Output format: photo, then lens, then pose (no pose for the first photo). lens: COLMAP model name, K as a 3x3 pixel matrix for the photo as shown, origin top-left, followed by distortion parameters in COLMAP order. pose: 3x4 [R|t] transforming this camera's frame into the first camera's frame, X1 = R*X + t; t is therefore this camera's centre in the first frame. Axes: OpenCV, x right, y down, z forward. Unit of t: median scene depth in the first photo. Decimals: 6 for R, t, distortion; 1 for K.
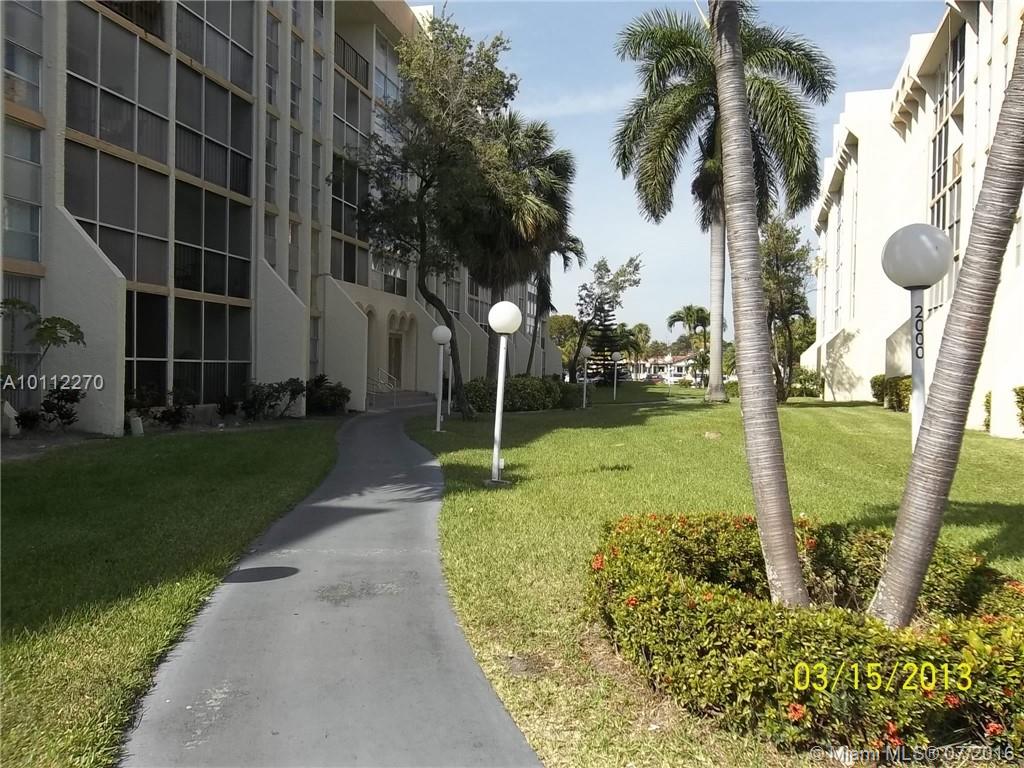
lens RADIAL K [[844.2, 0, 512.0], [0, 844.2, 384.0], [0, 0, 1]] dist [0.001803, 0.001148]
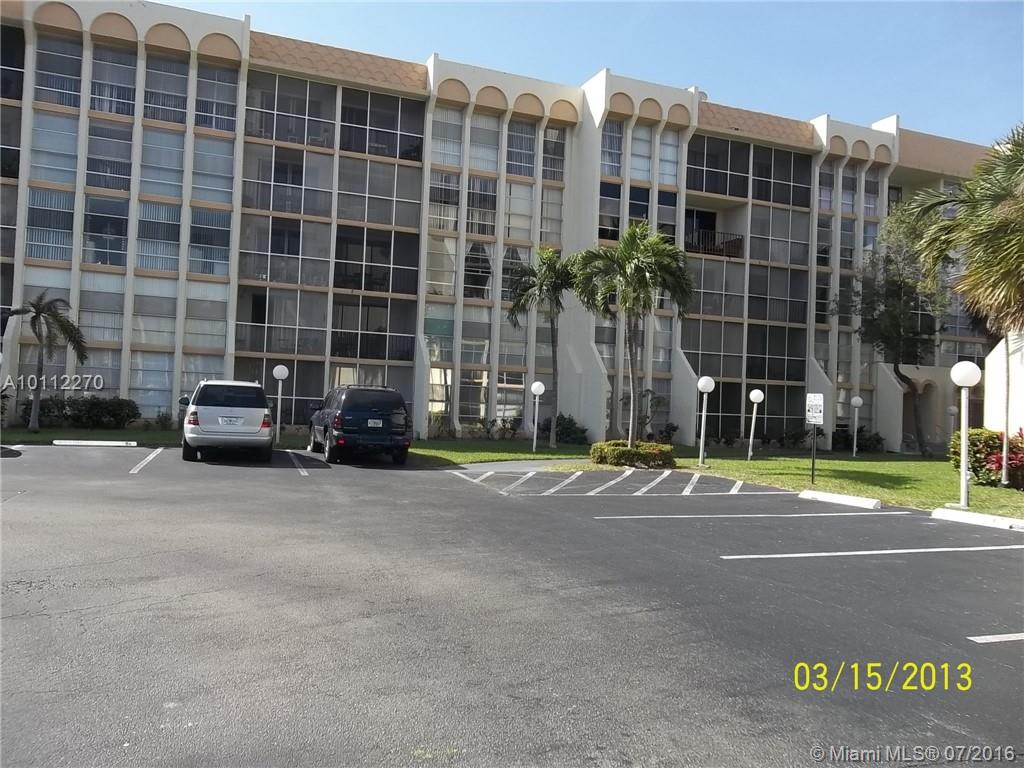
lens RADIAL K [[844.2, 0, 512.0], [0, 844.2, 384.0], [0, 0, 1]] dist [0.001803, 0.001148]
pose [[0.576929, -0.023502, -0.816456, 0.893003], [-0.039427, 0.997619, -0.056578, 0.031909], [0.815842, 0.064832, 0.574629, -0.580836]]
